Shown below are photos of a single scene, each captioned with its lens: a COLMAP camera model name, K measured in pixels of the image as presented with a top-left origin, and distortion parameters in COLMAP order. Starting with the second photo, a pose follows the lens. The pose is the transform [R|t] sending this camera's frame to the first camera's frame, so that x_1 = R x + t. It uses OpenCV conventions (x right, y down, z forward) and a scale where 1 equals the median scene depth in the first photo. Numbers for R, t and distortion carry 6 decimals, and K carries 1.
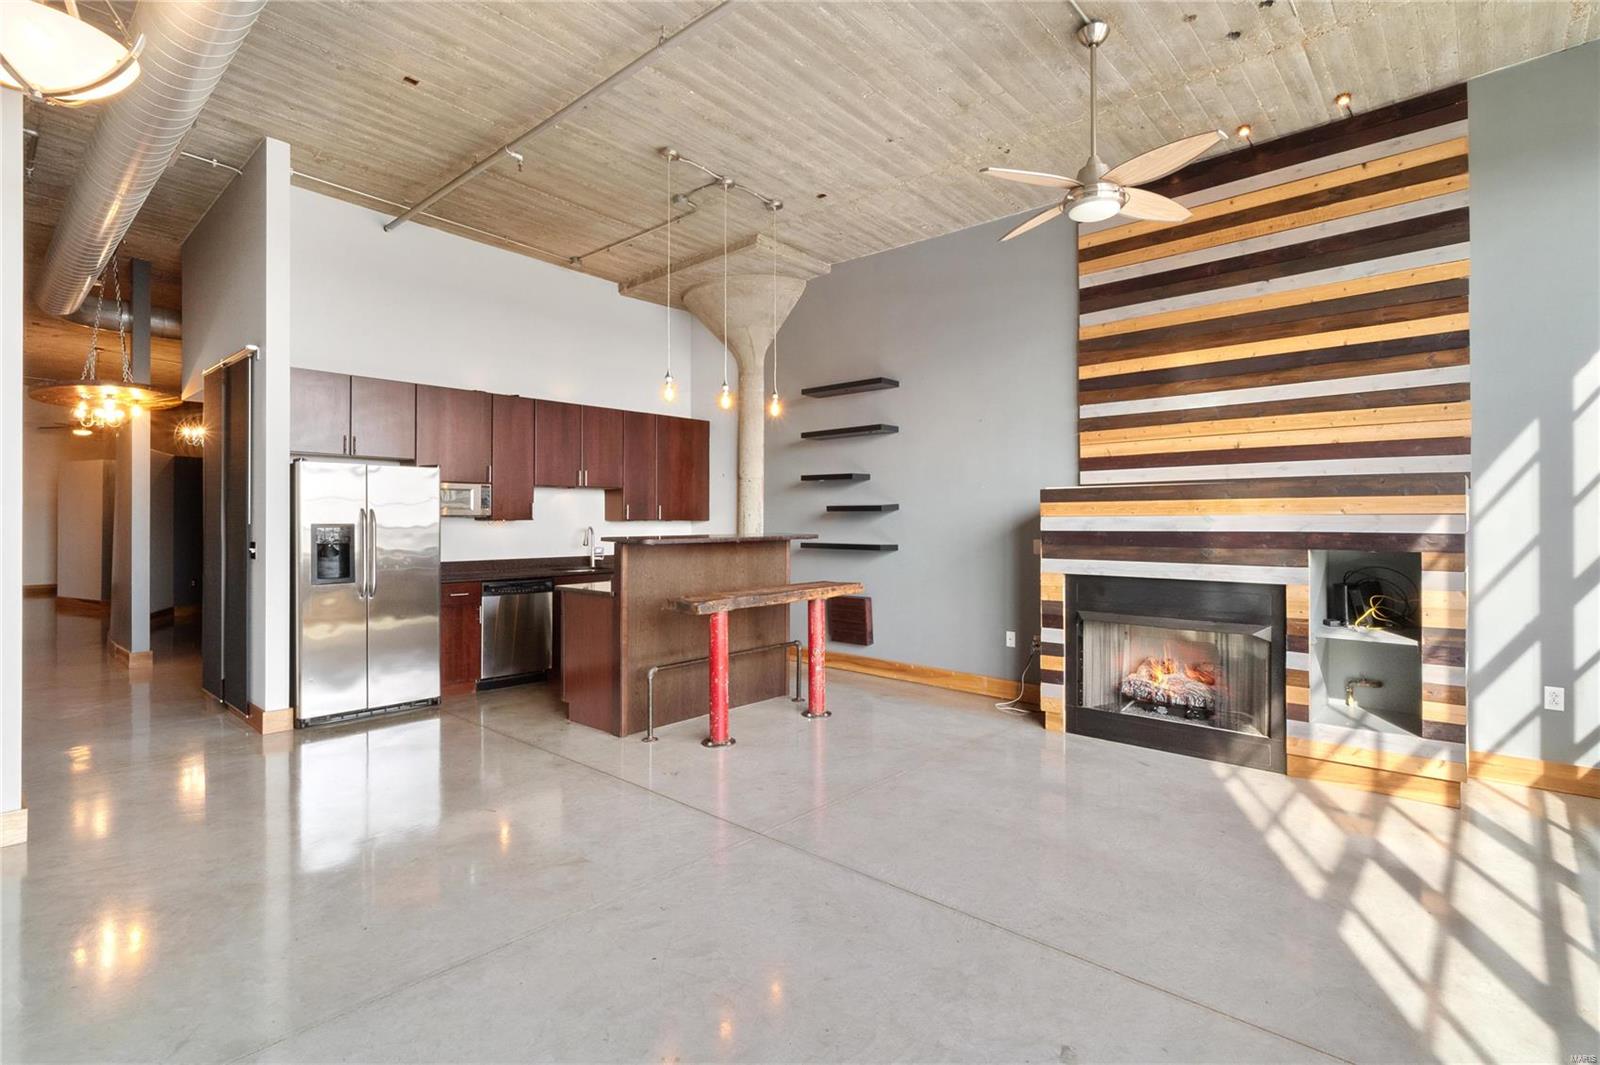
lens RADIAL K [[773.2, 0, 815.2], [0, 773.2, 521.7], [0, 0, 1]] dist [0.000718, -0.000523]
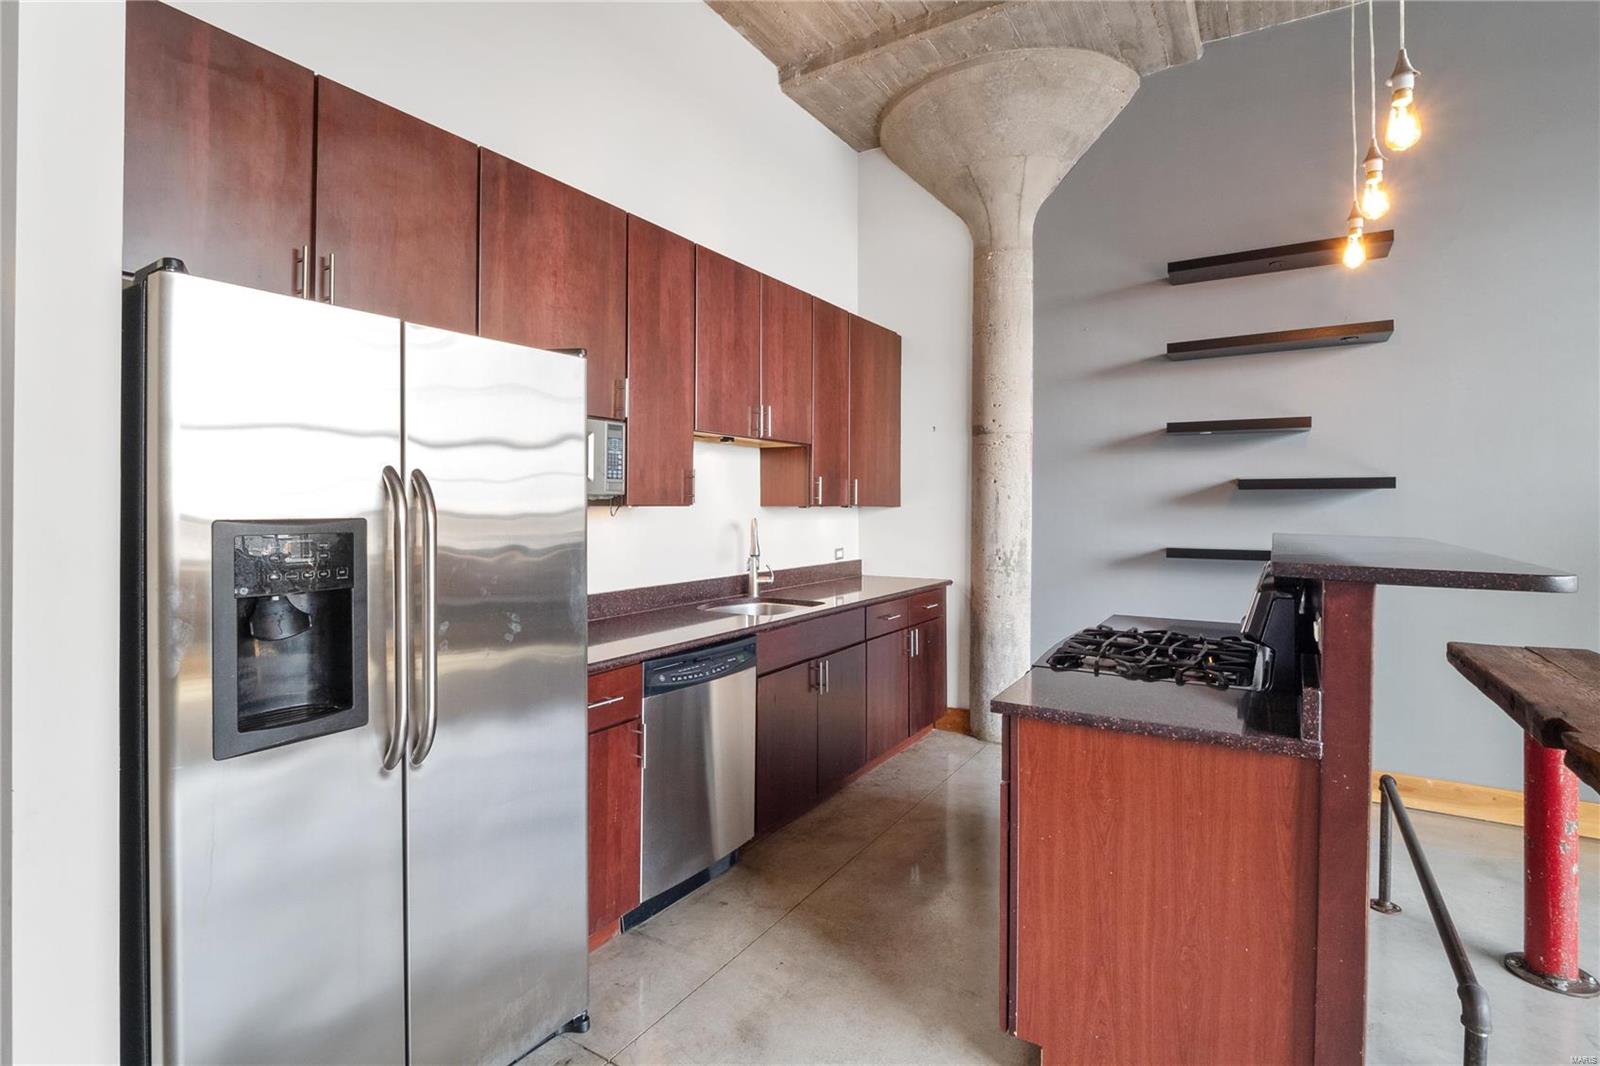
lens RADIAL K [[779.4, 0, 797.4], [0, 779.4, 503.0], [0, 0, 1]] dist [-0.000907, 0.000176]
pose [[0.986745, 0.001322, 0.162272, -0.368803], [-0.000279, 0.999979, -0.006448, -0.000629], [-0.162277, 0.006317, 0.986725, 0.521315]]
